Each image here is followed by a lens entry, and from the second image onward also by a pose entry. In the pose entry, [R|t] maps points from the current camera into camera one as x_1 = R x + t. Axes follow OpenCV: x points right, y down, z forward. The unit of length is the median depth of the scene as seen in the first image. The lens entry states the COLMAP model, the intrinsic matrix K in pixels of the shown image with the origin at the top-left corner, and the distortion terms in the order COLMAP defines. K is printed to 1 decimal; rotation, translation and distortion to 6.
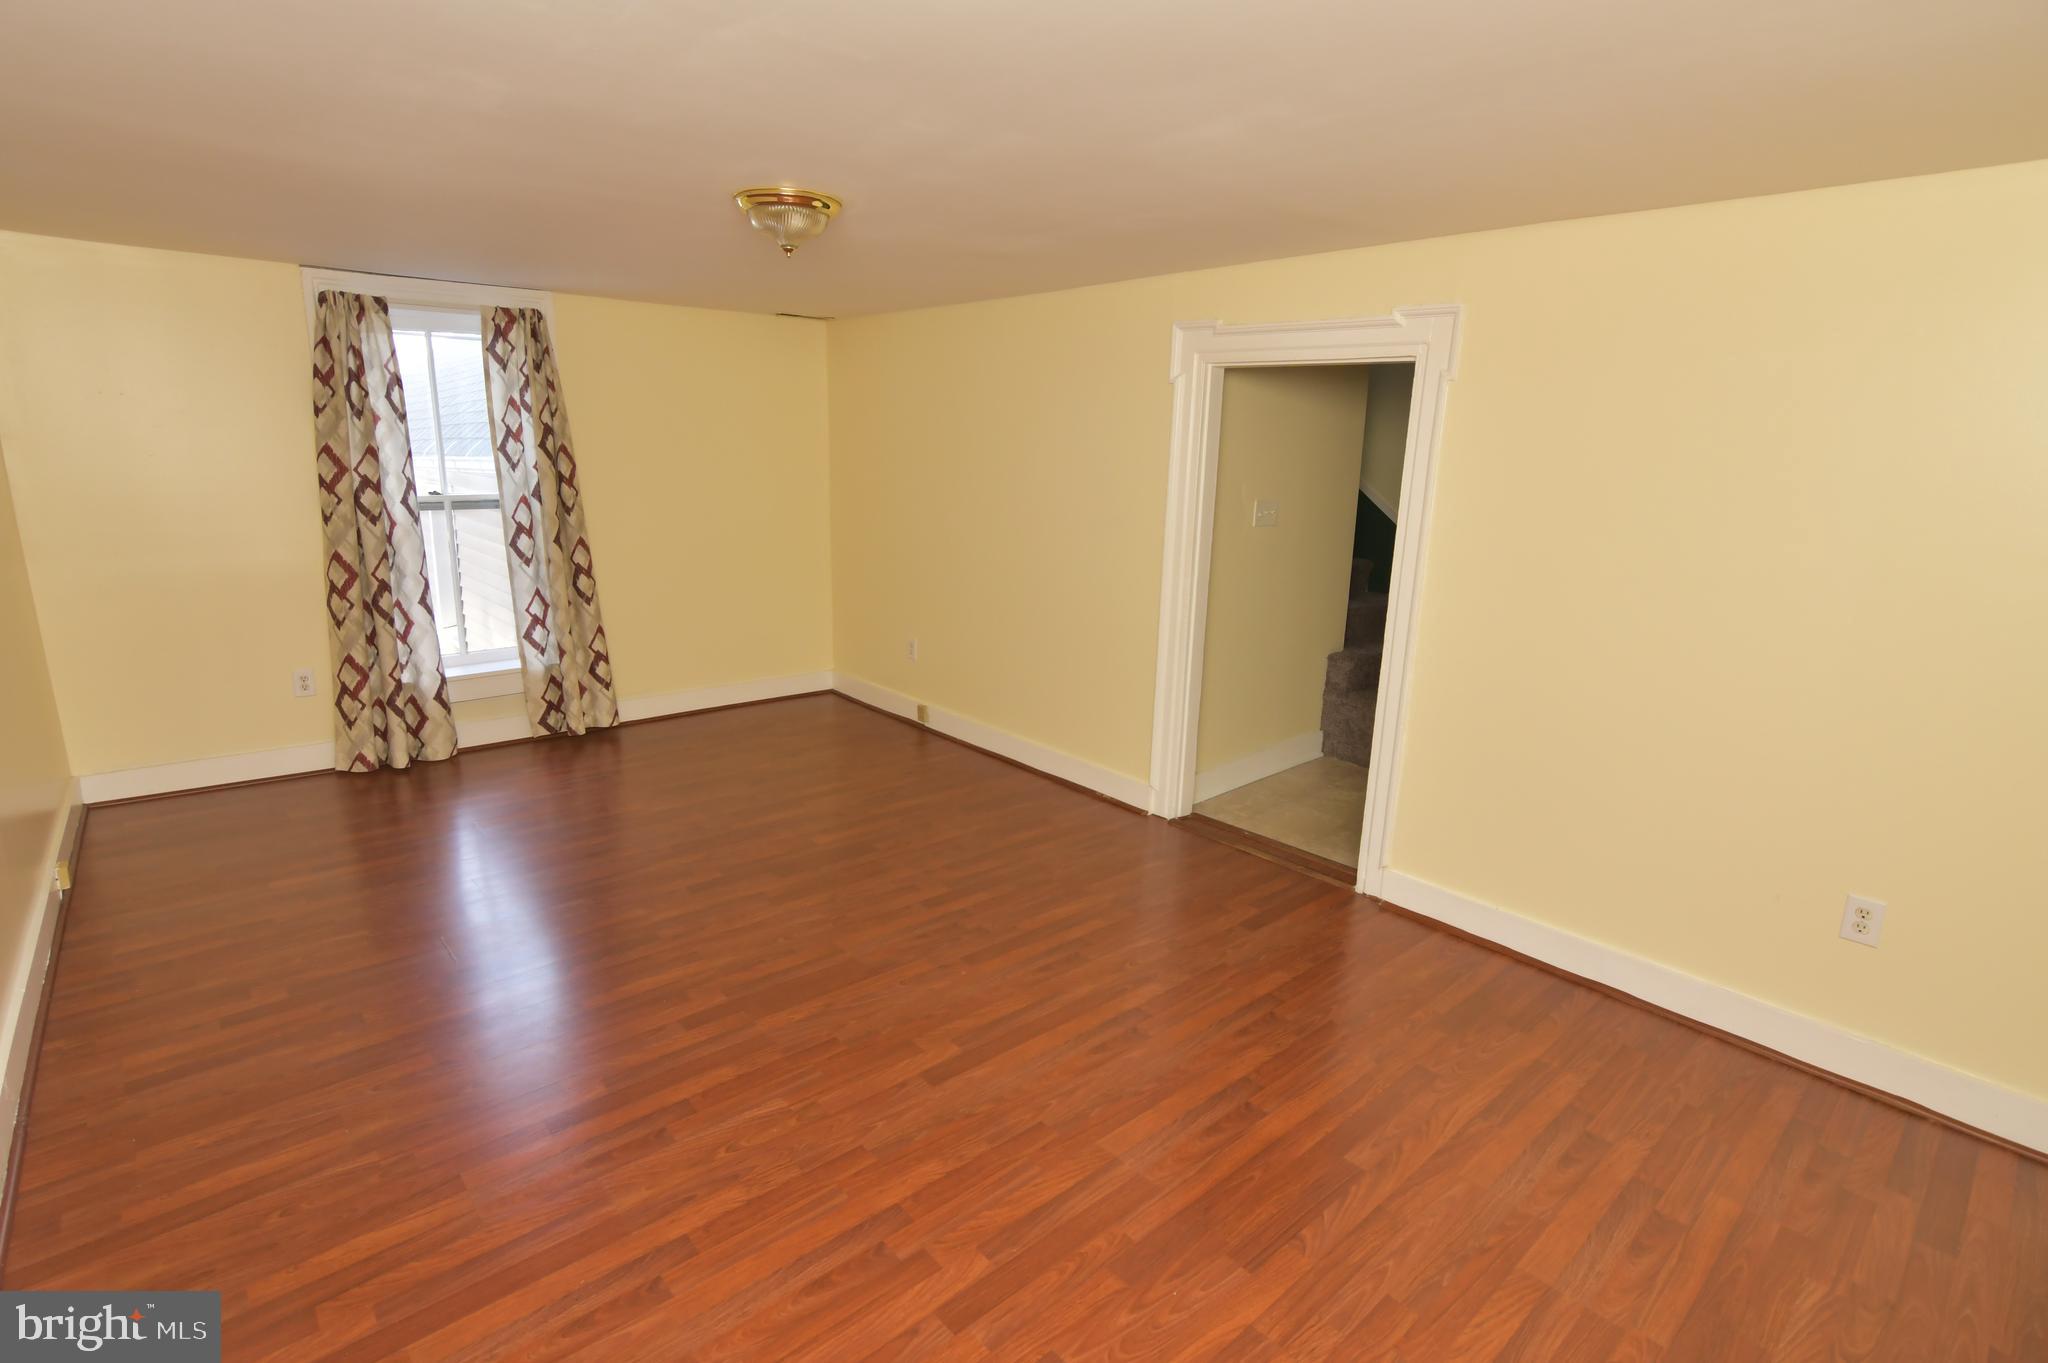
lens RADIAL K [[996.0, 0, 1023.6], [0, 996.0, 683.6], [0, 0, 1]] dist [-0.026798, 0.005581]
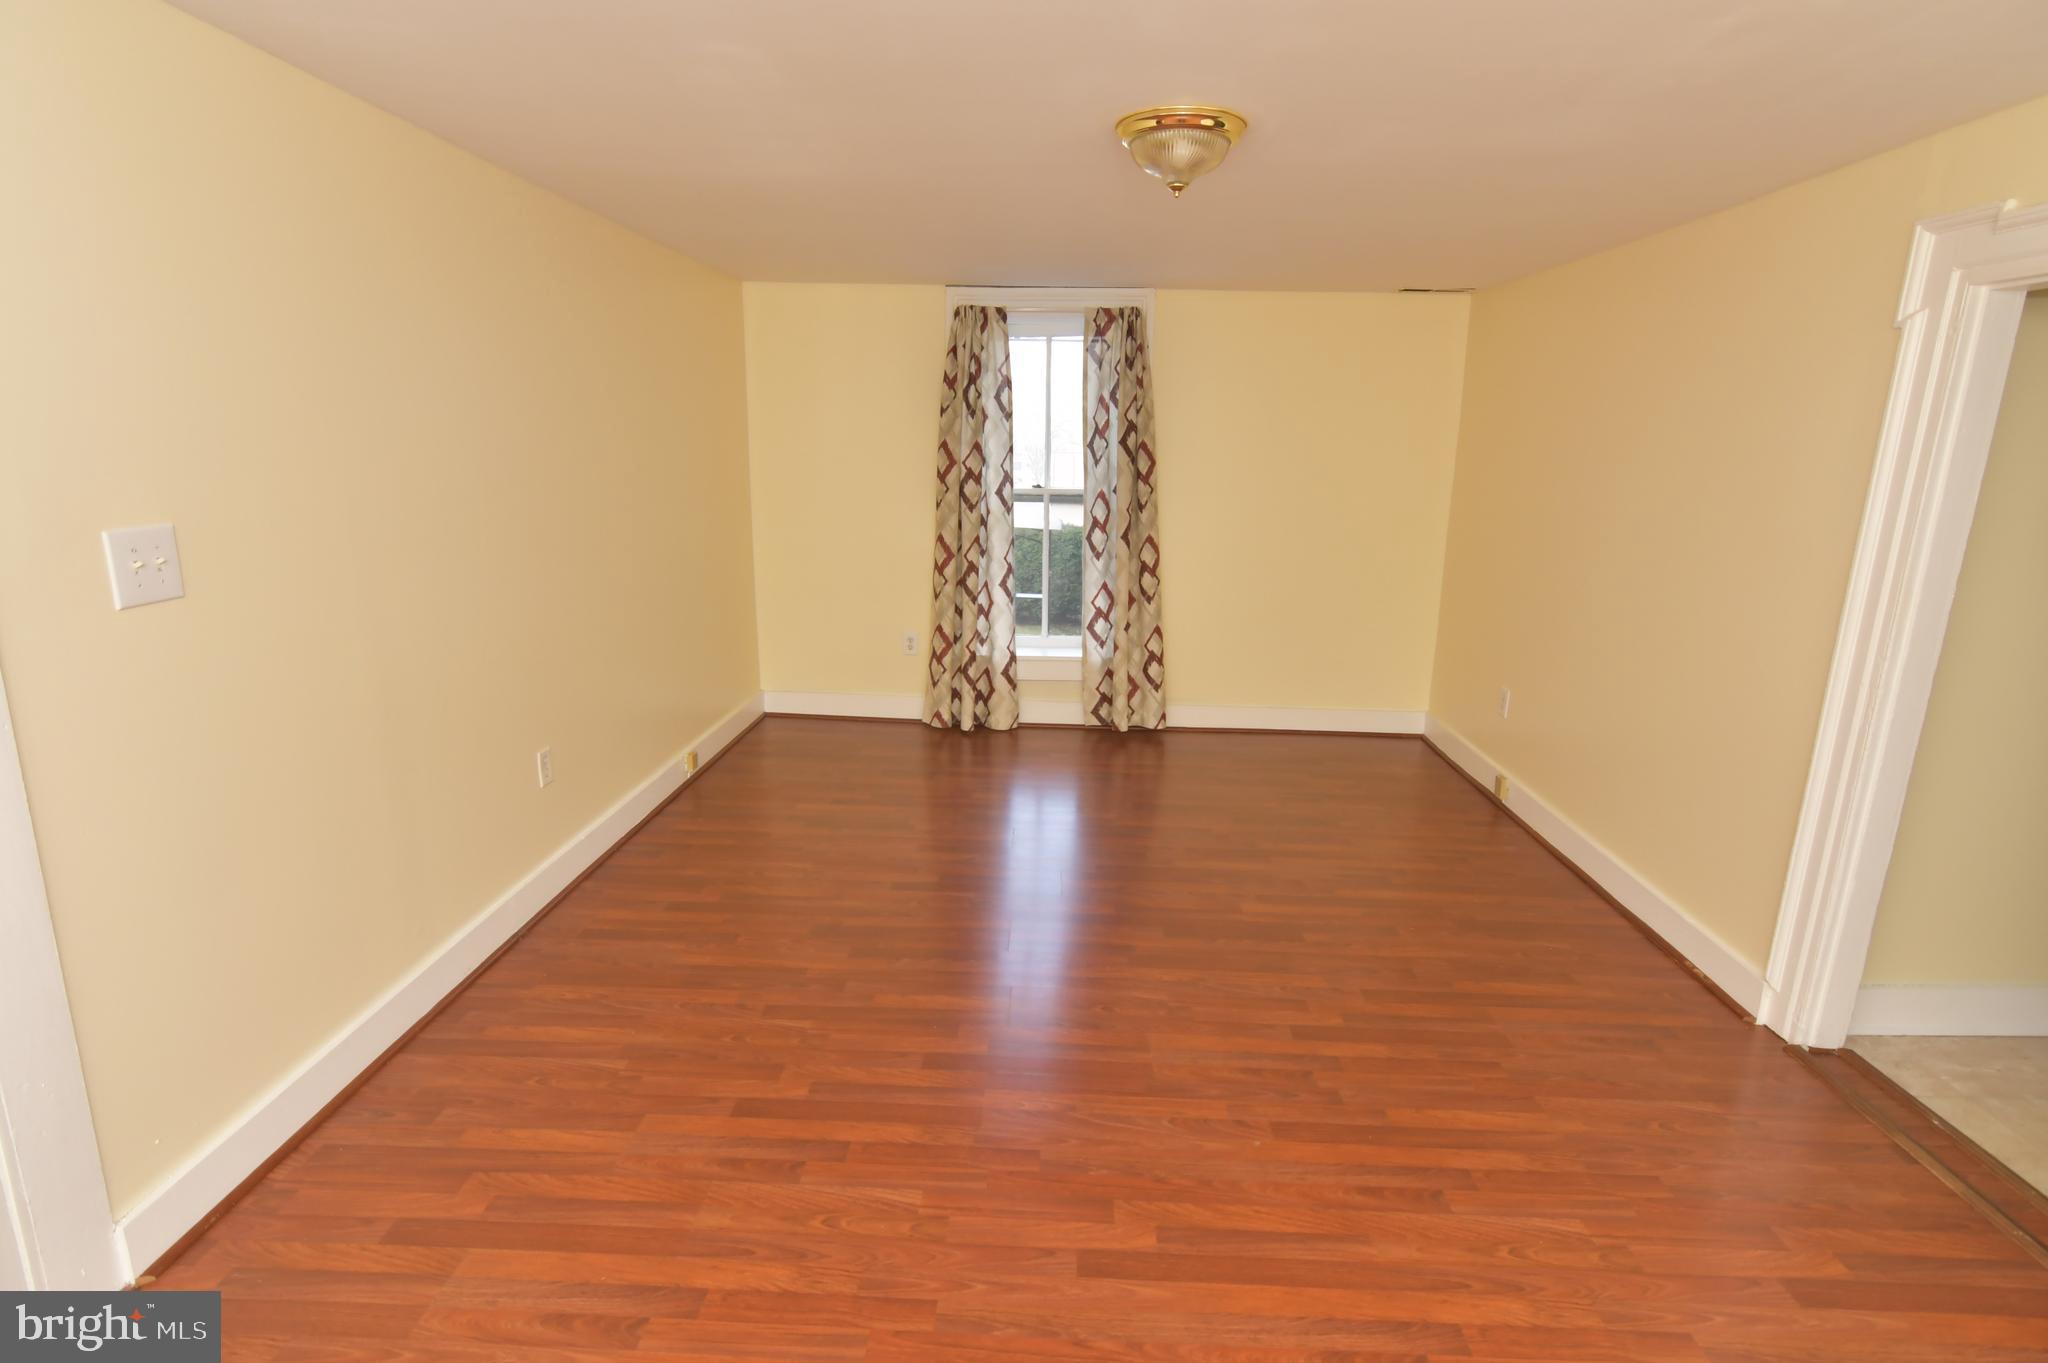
lens RADIAL K [[996.0, 0, 1017.6], [0, 996.0, 682.2], [0, 0, 1]] dist [-0.026798, 0.005581]
pose [[0.721629, 0.153175, -0.675121, 0.178118], [-0.160778, 0.985632, 0.051771, -0.038865], [0.673351, 0.071186, 0.735888, 0.222111]]
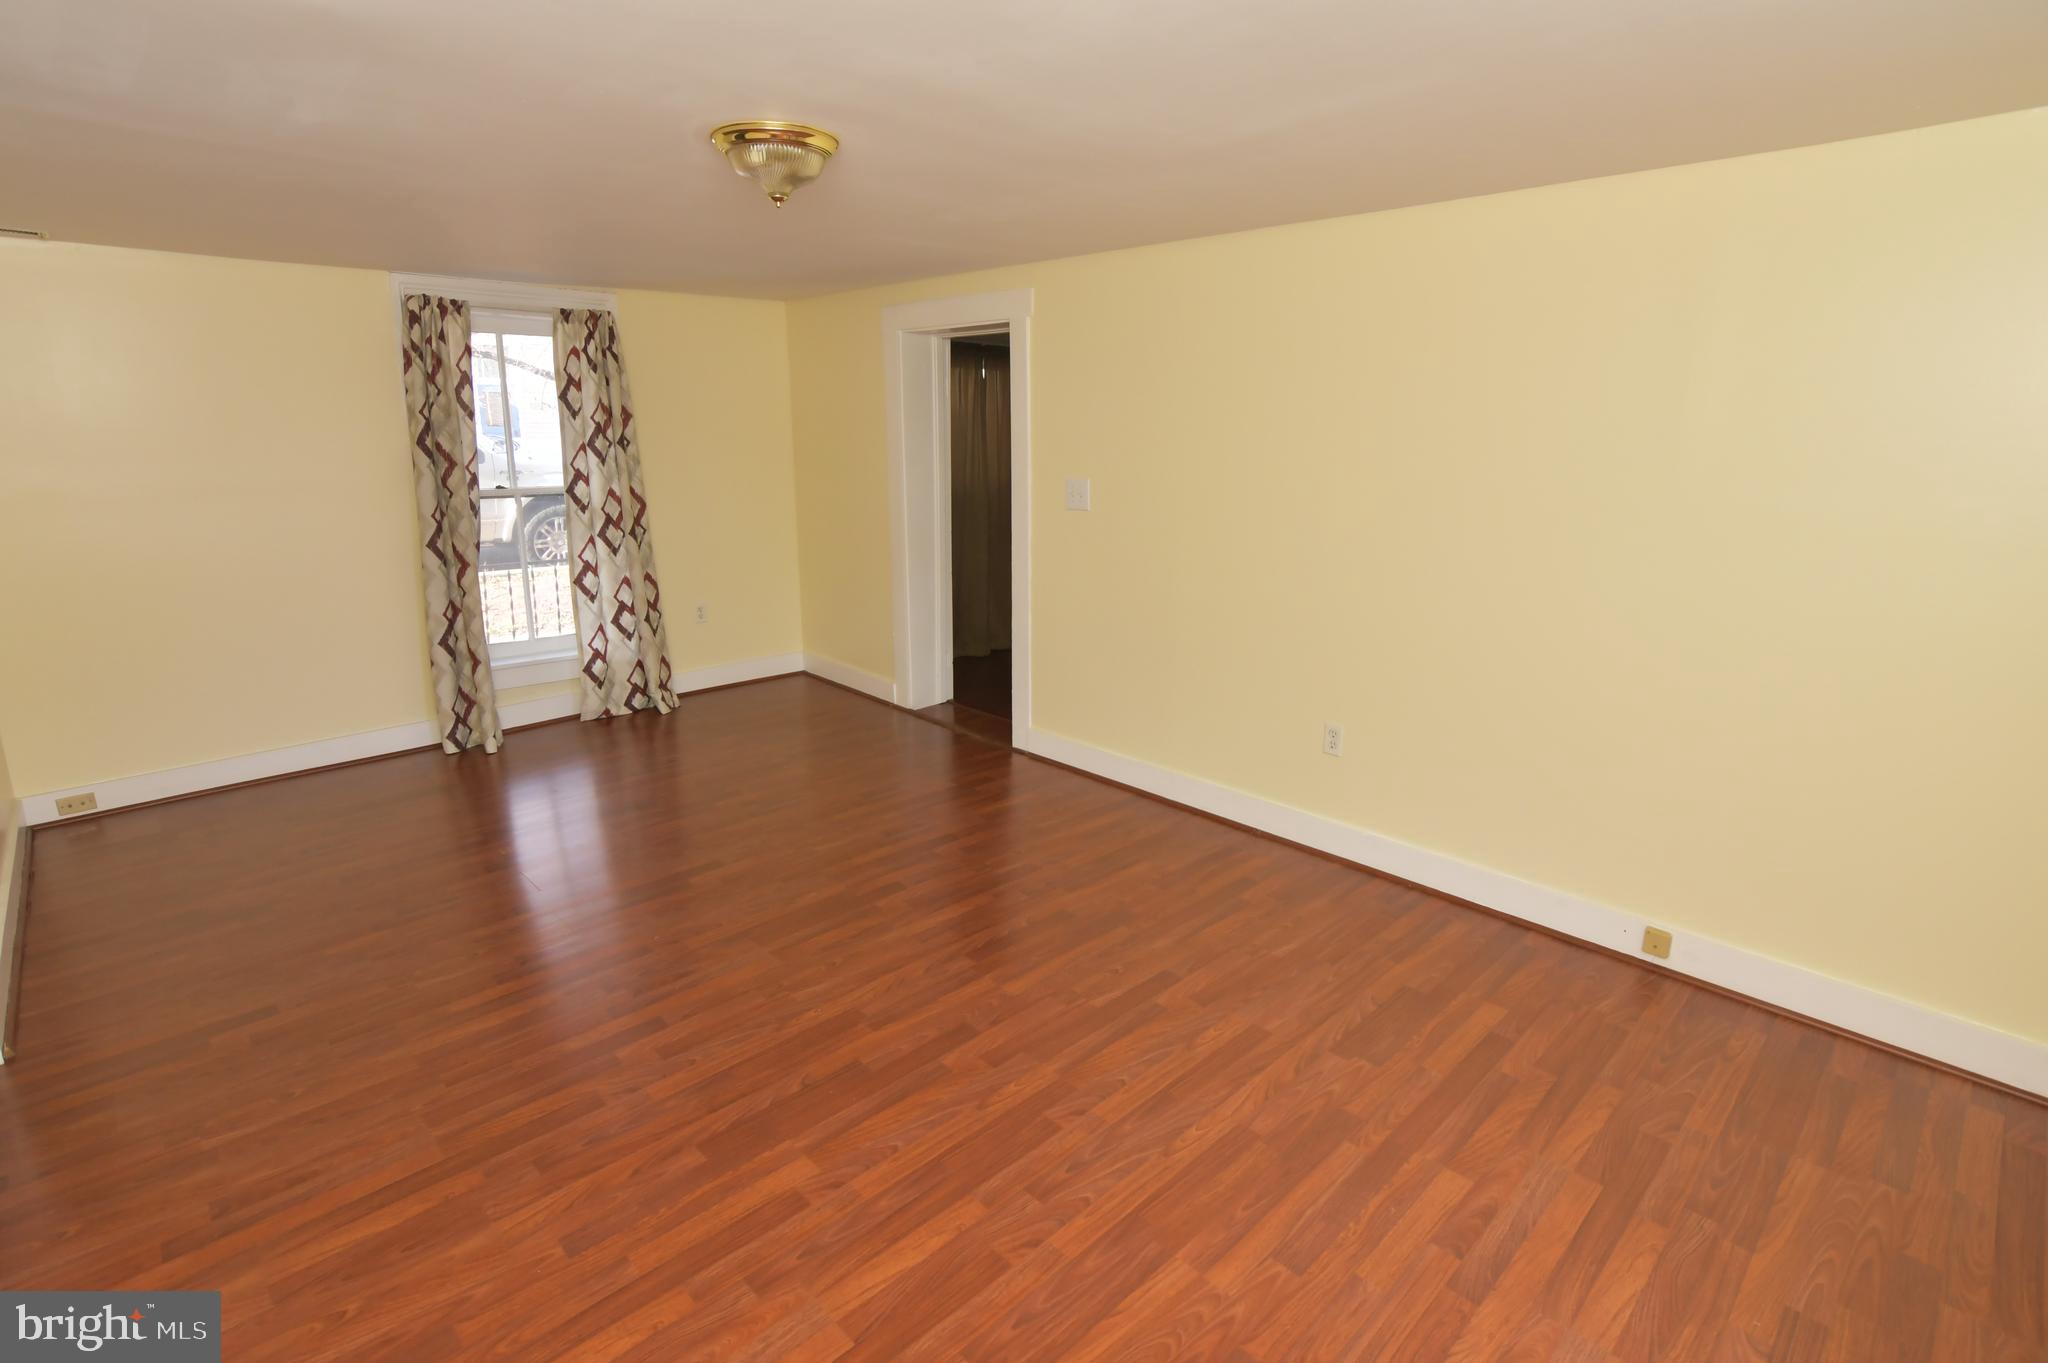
lens RADIAL K [[996.0, 0, 1031.6], [0, 996.0, 676.7], [0, 0, 1]] dist [-0.026798, 0.005581]
pose [[-0.998454, -0.025470, -0.049407, -0.274178], [-0.045508, 0.884943, 0.463470, -0.310433], [0.031918, 0.465002, -0.884734, 1.258409]]
